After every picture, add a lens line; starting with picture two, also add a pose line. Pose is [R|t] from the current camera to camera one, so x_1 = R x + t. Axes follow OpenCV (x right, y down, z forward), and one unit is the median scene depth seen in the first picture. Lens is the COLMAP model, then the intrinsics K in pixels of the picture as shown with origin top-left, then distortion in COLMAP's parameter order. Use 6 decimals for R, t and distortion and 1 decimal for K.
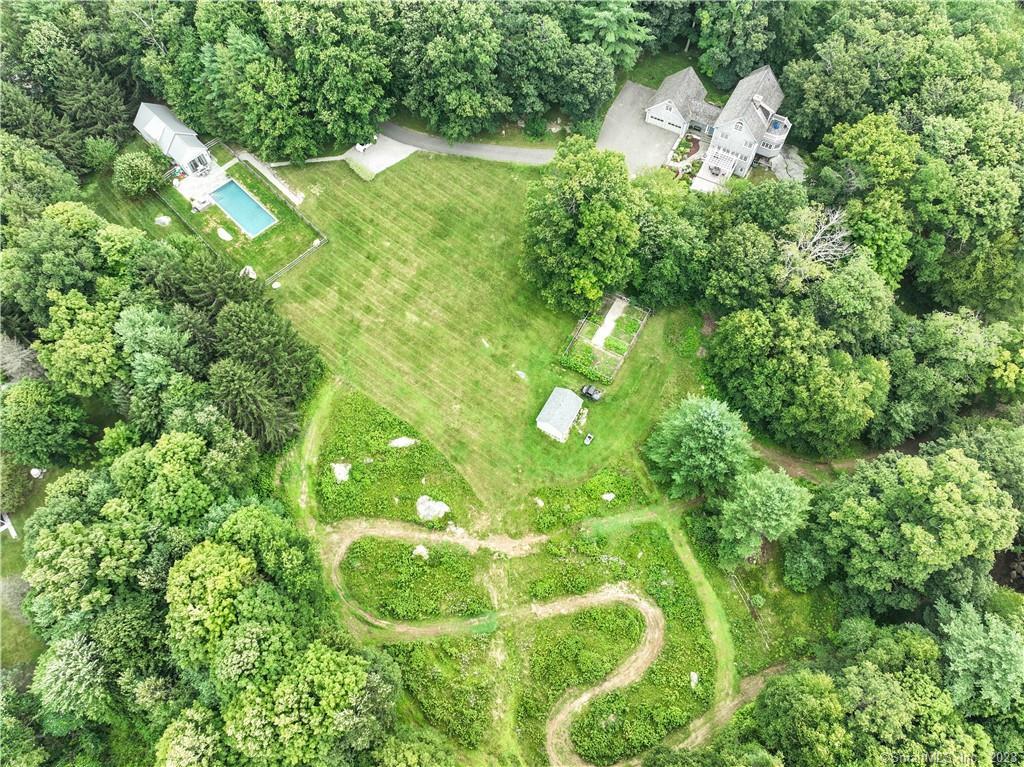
lens RADIAL K [[726.3, 0, 516.3], [0, 726.3, 382.8], [0, 0, 1]] dist [0.004220, 0.004410]
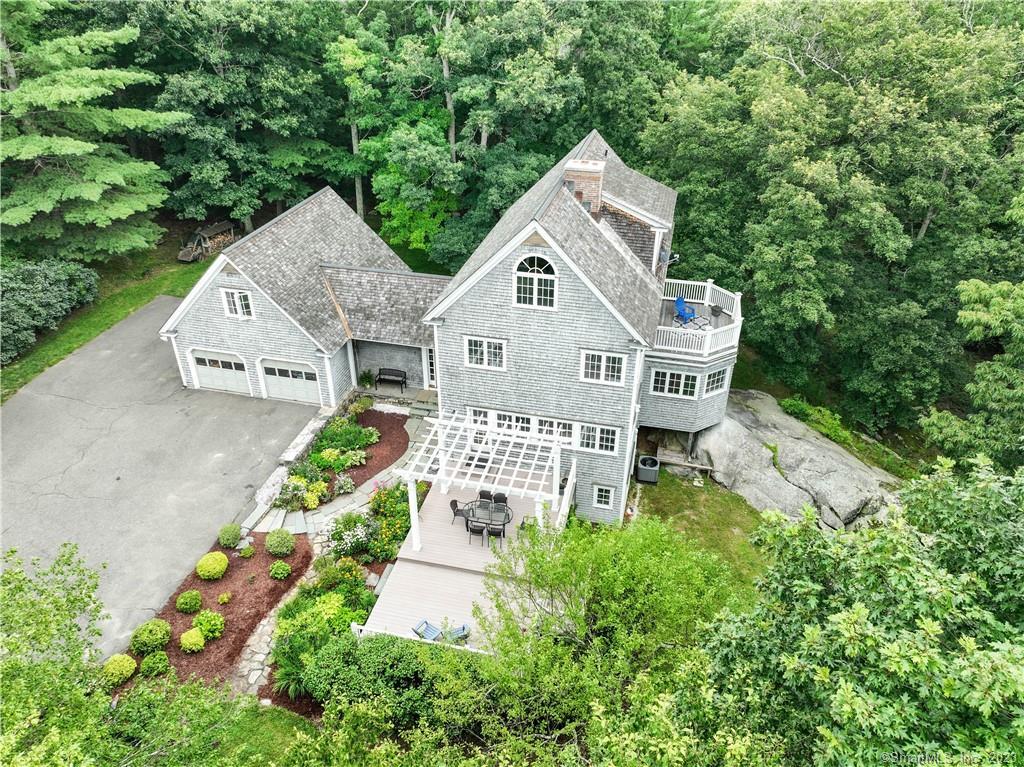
lens RADIAL K [[726.3, 0, 513.8], [0, 726.3, 385.1], [0, 0, 1]] dist [0.004220, 0.004410]
pose [[0.965673, -0.126048, 0.227127, 0.237056], [0.225200, 0.842026, -0.490181, -0.218692], [-0.129461, 0.524503, 0.841508, 0.798752]]
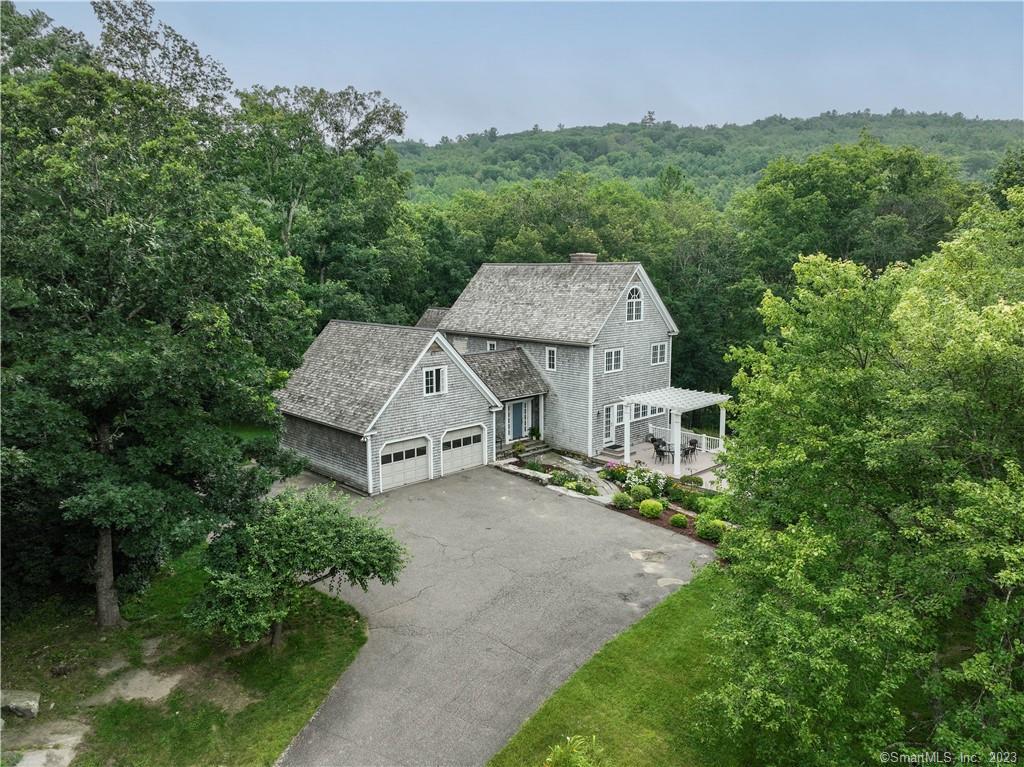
lens RADIAL K [[726.3, 0, 512.3], [0, 726.3, 380.9], [0, 0, 1]] dist [0.004220, 0.004410]
pose [[0.290799, -0.141380, 0.946281, -0.026000], [0.851005, 0.490247, -0.188275, -0.301304], [-0.437294, 0.860040, 0.262879, 0.910781]]
